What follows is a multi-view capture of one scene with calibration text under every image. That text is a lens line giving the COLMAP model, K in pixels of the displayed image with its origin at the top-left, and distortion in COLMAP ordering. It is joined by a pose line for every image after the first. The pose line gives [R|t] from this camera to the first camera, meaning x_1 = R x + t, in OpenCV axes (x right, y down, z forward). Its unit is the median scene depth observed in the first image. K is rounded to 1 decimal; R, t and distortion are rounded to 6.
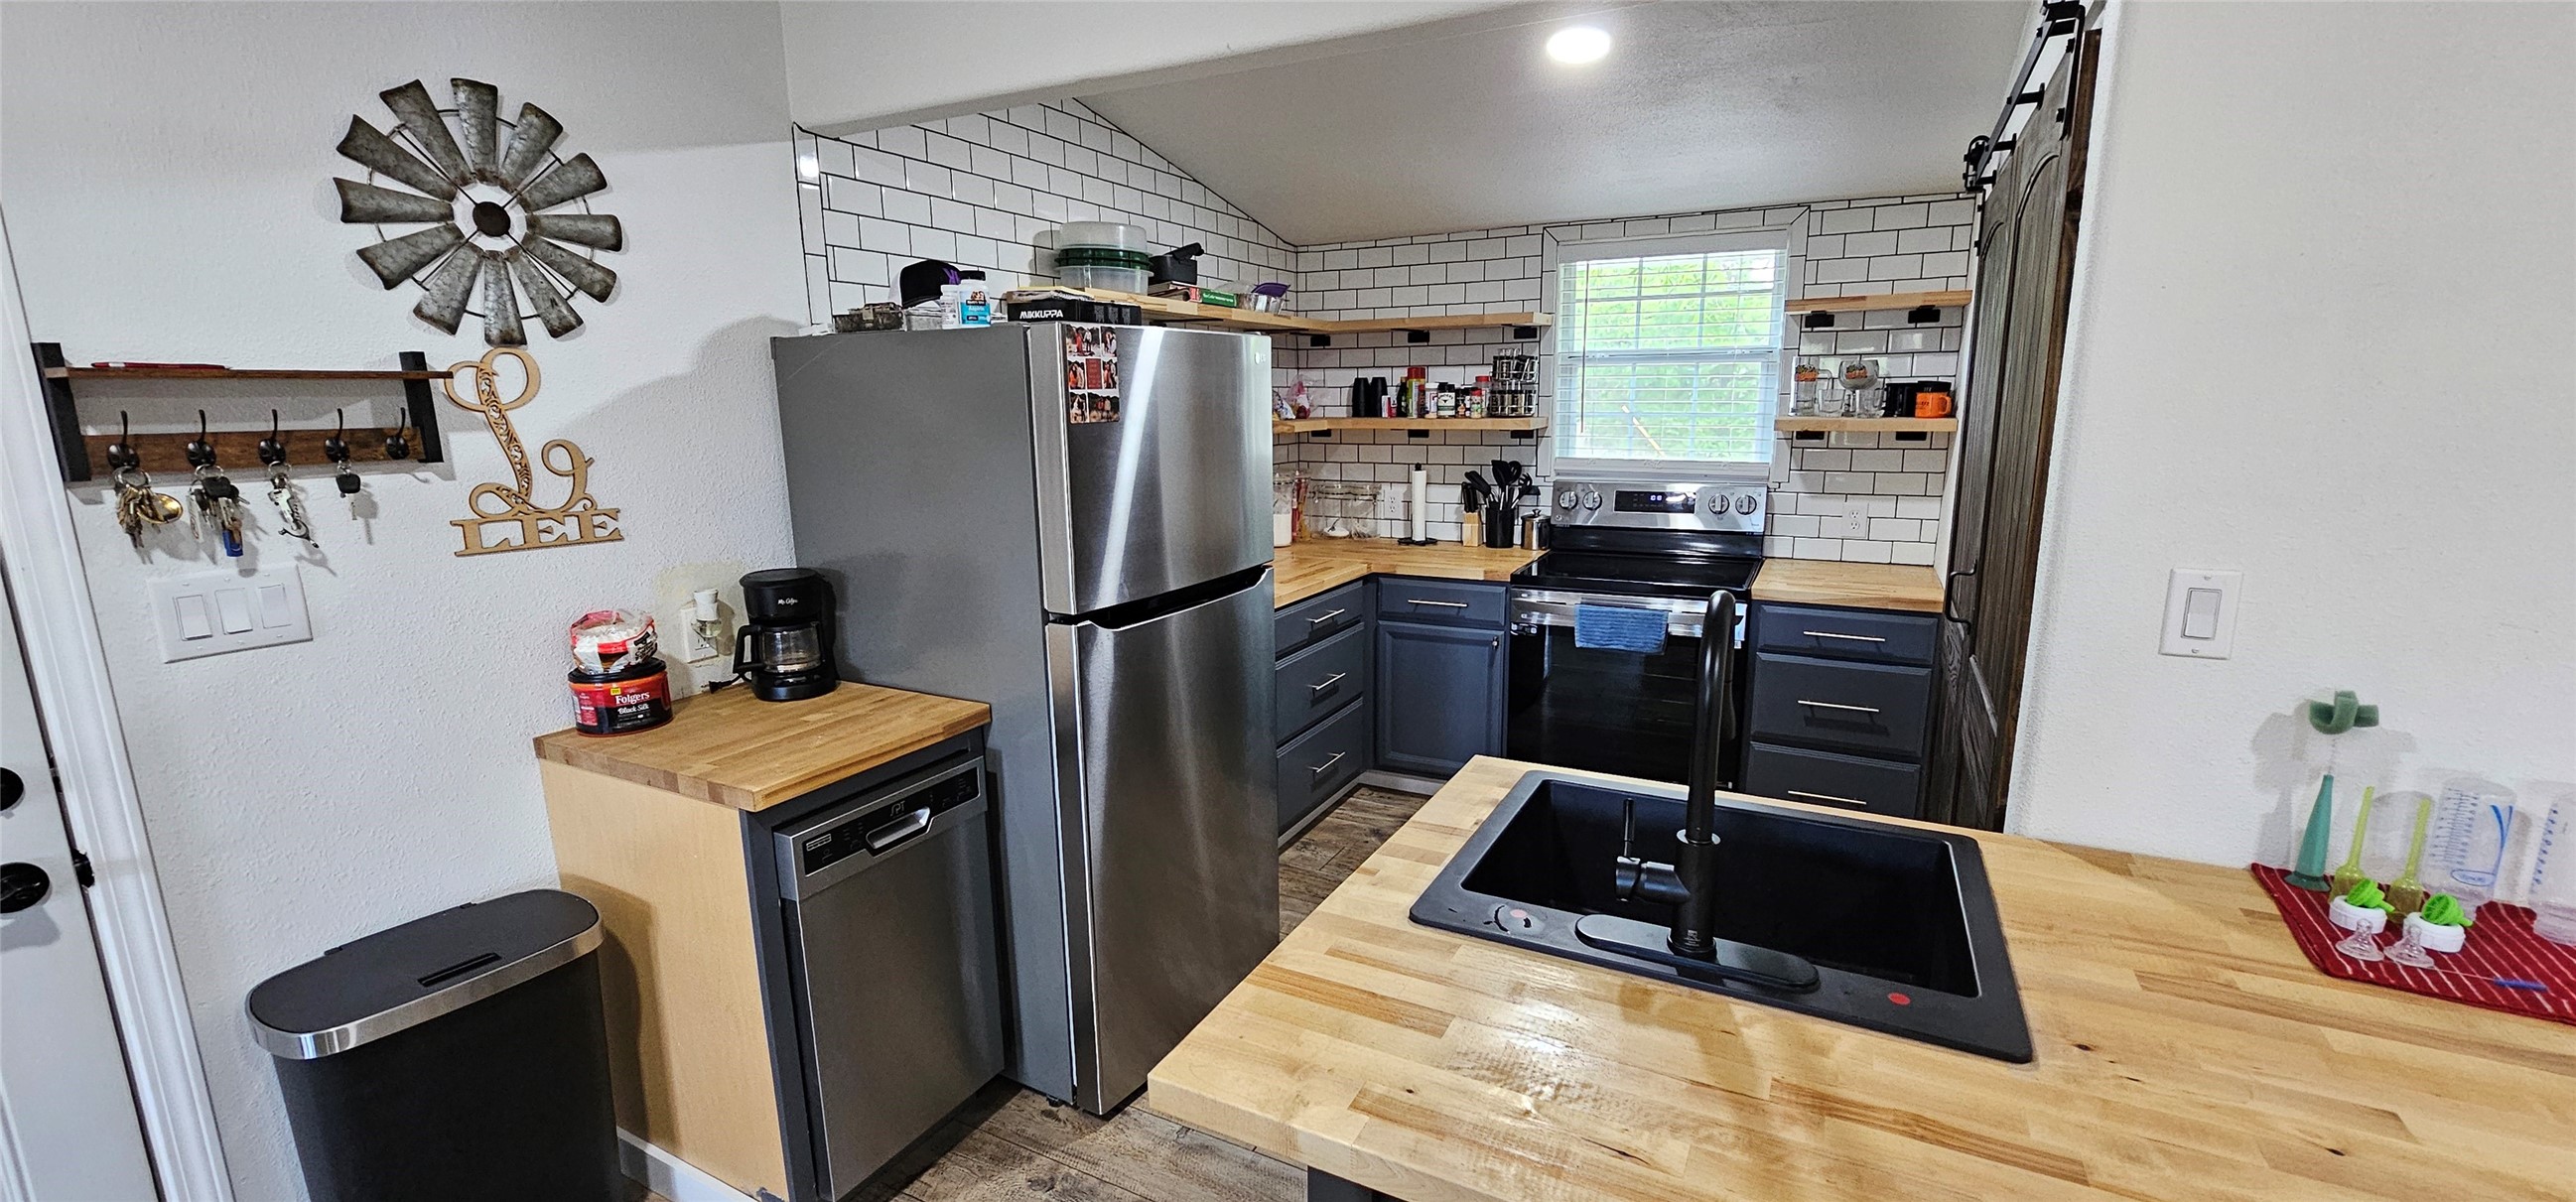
lens RADIAL K [[1053.5, 0, 1295.6], [0, 1053.5, 608.7], [0, 0, 1]] dist [-0.004313, 0.001098]
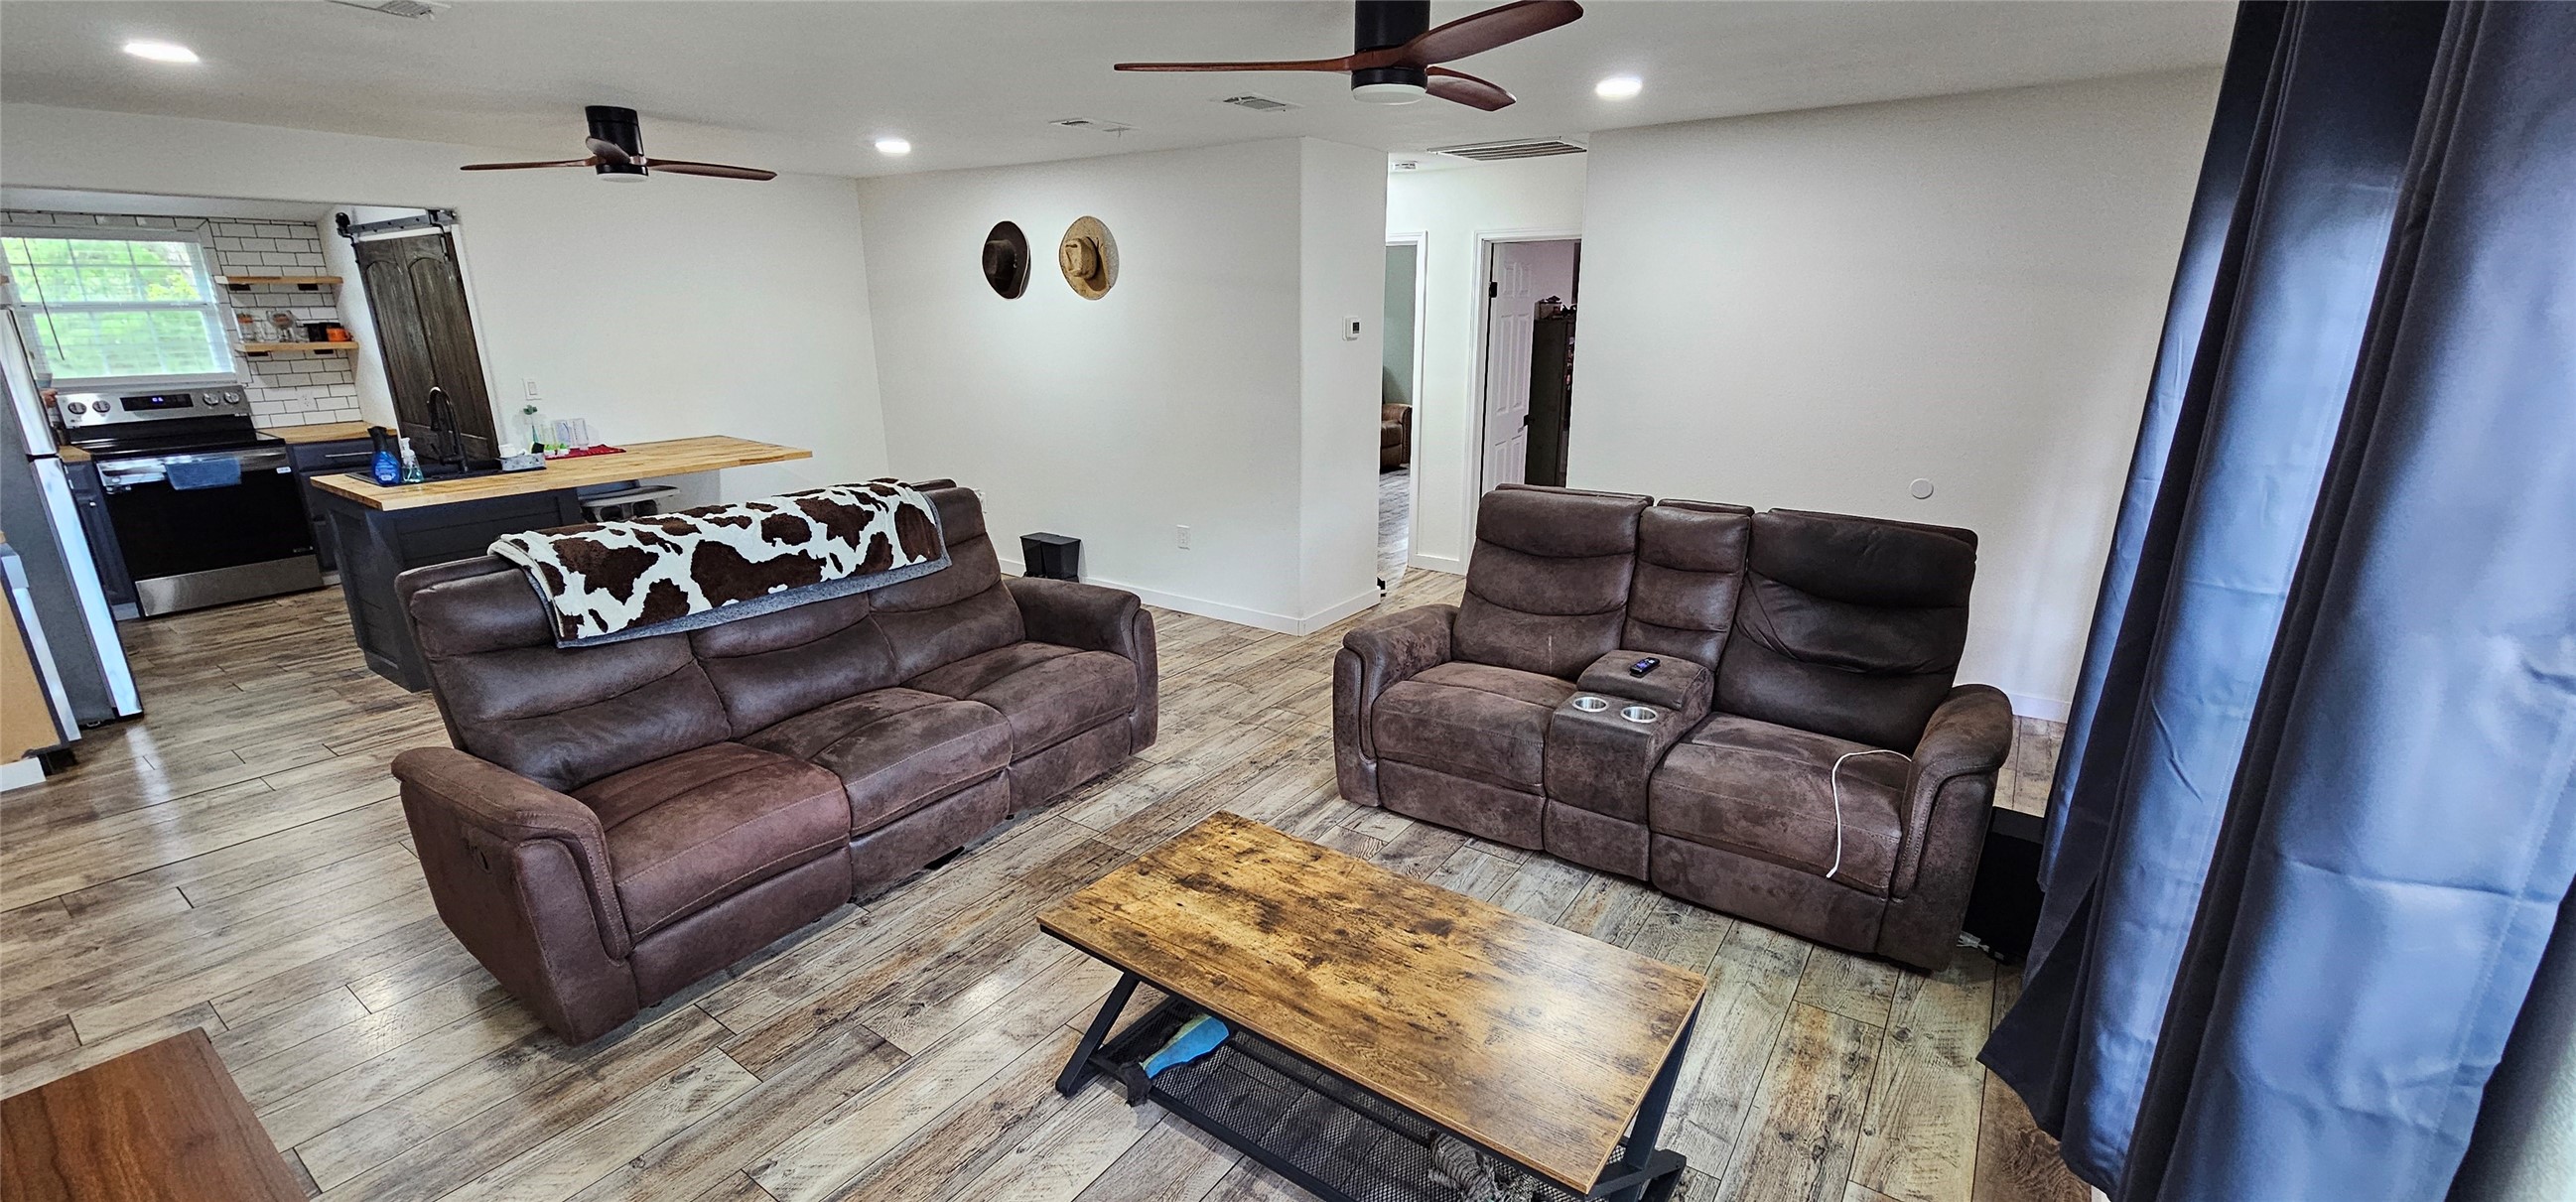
lens RADIAL K [[1053.5, 0, 1285.6], [0, 1053.5, 609.5], [0, 0, 1]] dist [-0.004313, 0.001098]
pose [[0.138611, -0.273335, 0.951880, -1.593381], [0.198109, 0.949383, 0.243770, 0.227185], [-0.970330, 0.154787, 0.185745, -1.378527]]
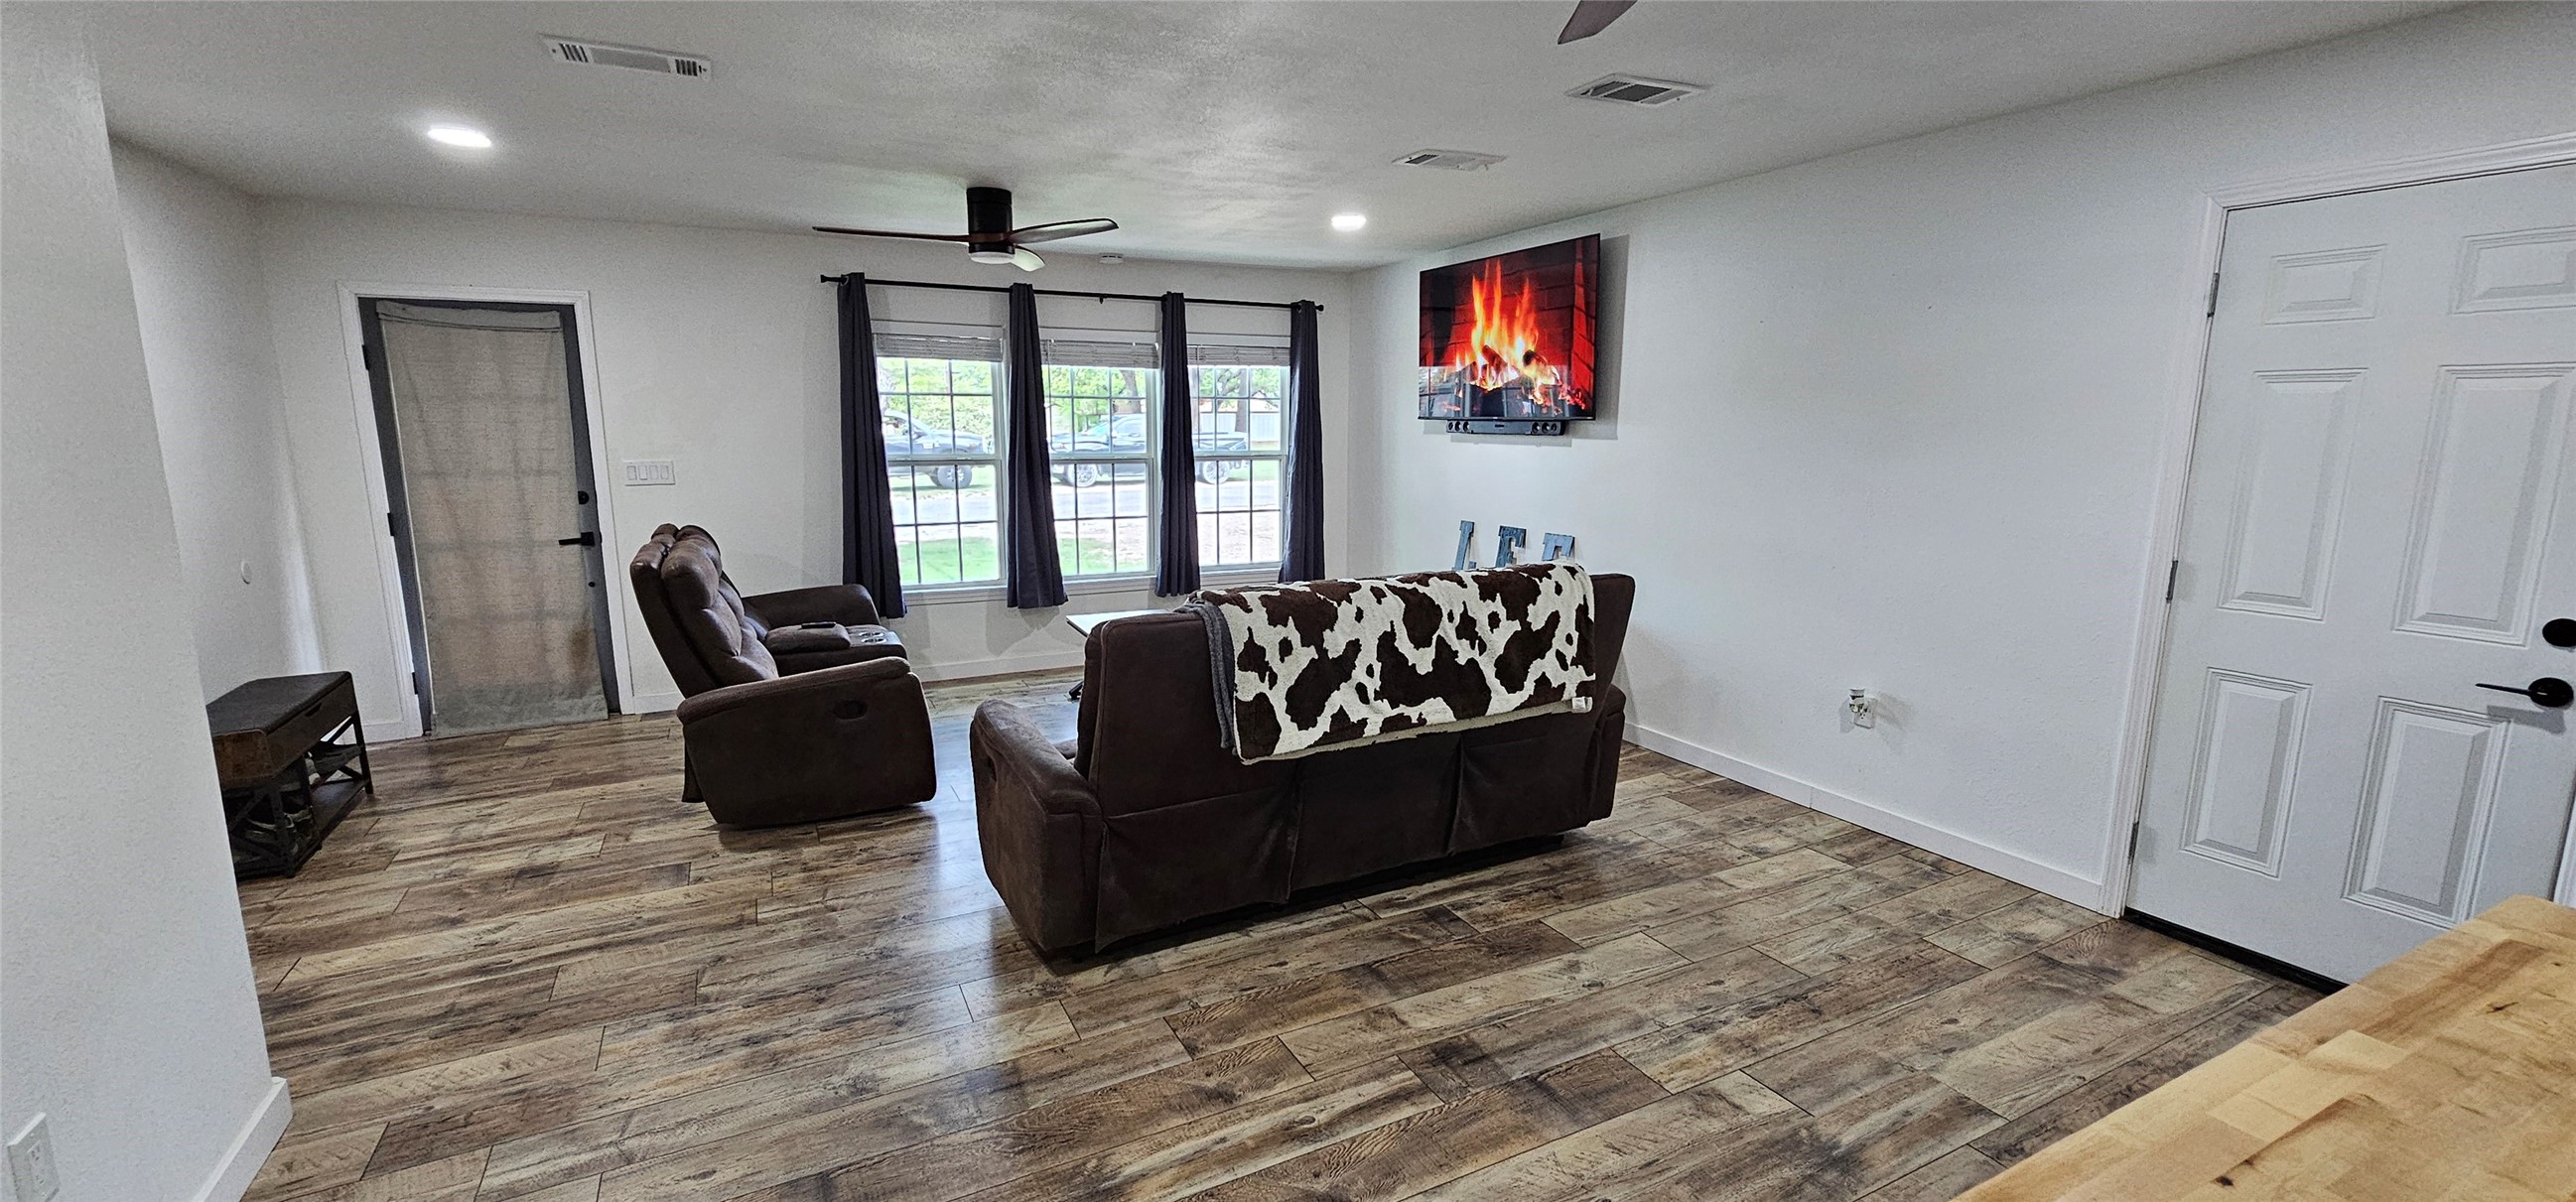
lens RADIAL K [[1053.5, 0, 1299.5], [0, 1053.5, 604.5], [0, 0, 1]] dist [-0.004313, 0.001098]
pose [[-0.570559, 0.154831, -0.806530, 0.739990], [-0.156735, 0.943488, 0.292001, -0.026120], [0.806162, 0.293015, -0.514048, 0.121359]]
